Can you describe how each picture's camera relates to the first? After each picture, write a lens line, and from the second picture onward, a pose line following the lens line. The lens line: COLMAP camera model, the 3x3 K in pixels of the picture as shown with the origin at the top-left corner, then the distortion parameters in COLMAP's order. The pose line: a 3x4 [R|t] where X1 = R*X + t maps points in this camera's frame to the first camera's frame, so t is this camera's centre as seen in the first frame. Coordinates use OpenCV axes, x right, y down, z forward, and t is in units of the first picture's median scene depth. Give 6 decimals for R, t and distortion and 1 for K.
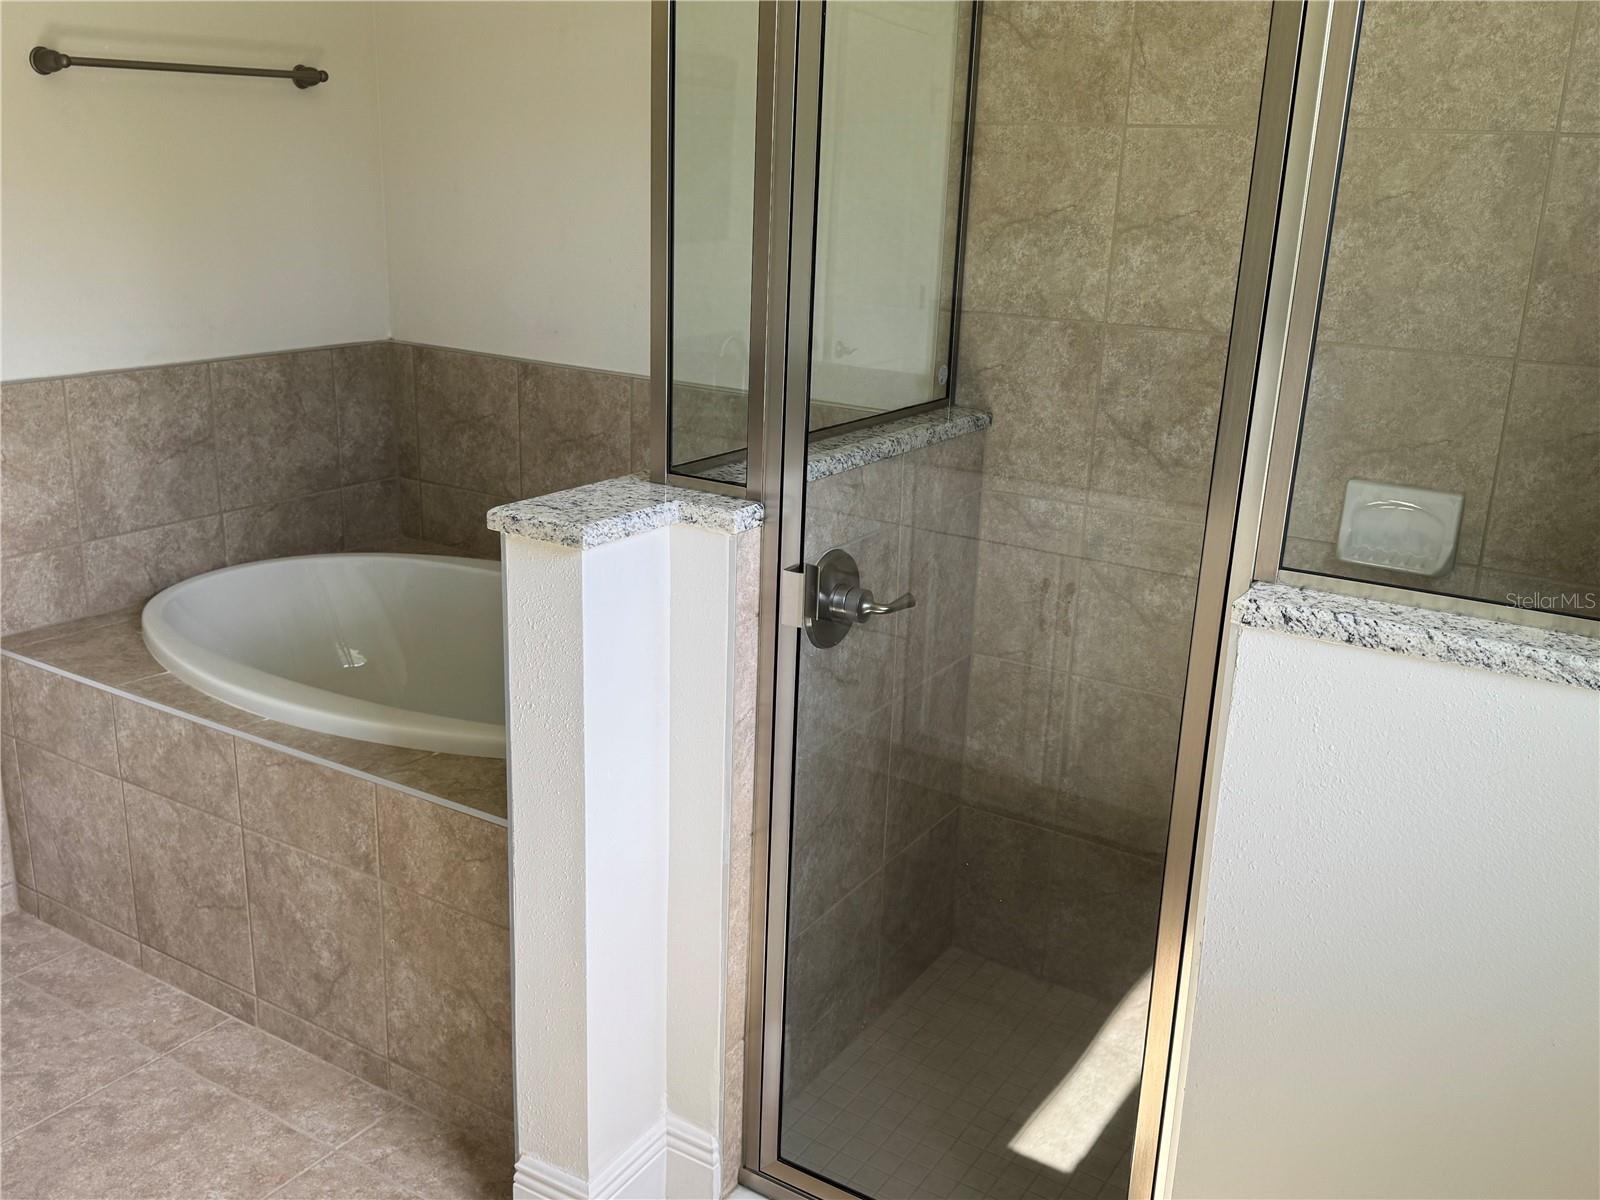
lens RADIAL K [[1441.5, 0, 797.6], [0, 1441.5, 595.9], [0, 0, 1]] dist [0.207867, -0.456330]
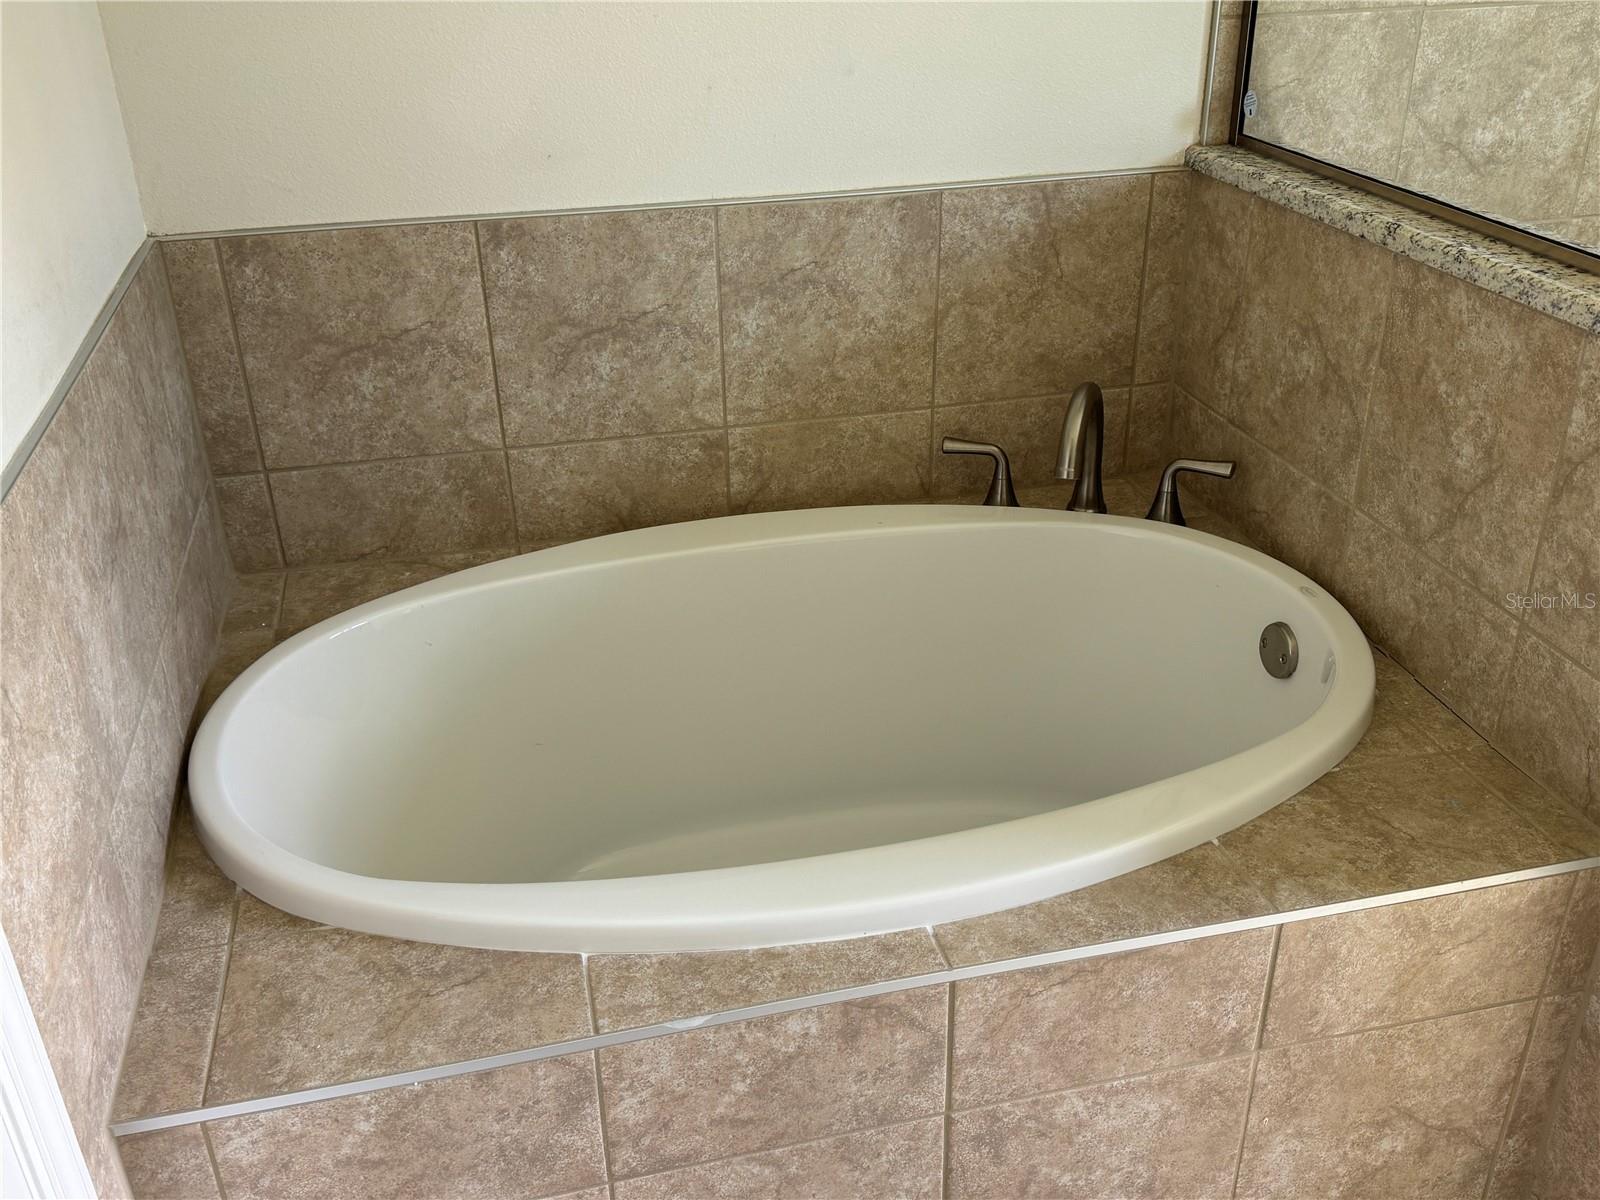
lens RADIAL K [[1454.7, 0, 805.4], [0, 1454.7, 598.0], [0, 0, 1]] dist [0.158844, -0.295274]
pose [[0.699110, -0.373113, 0.609944, -0.674172], [0.248329, 0.926653, 0.282218, -0.201479], [-0.670506, -0.045834, 0.740487, 0.600206]]
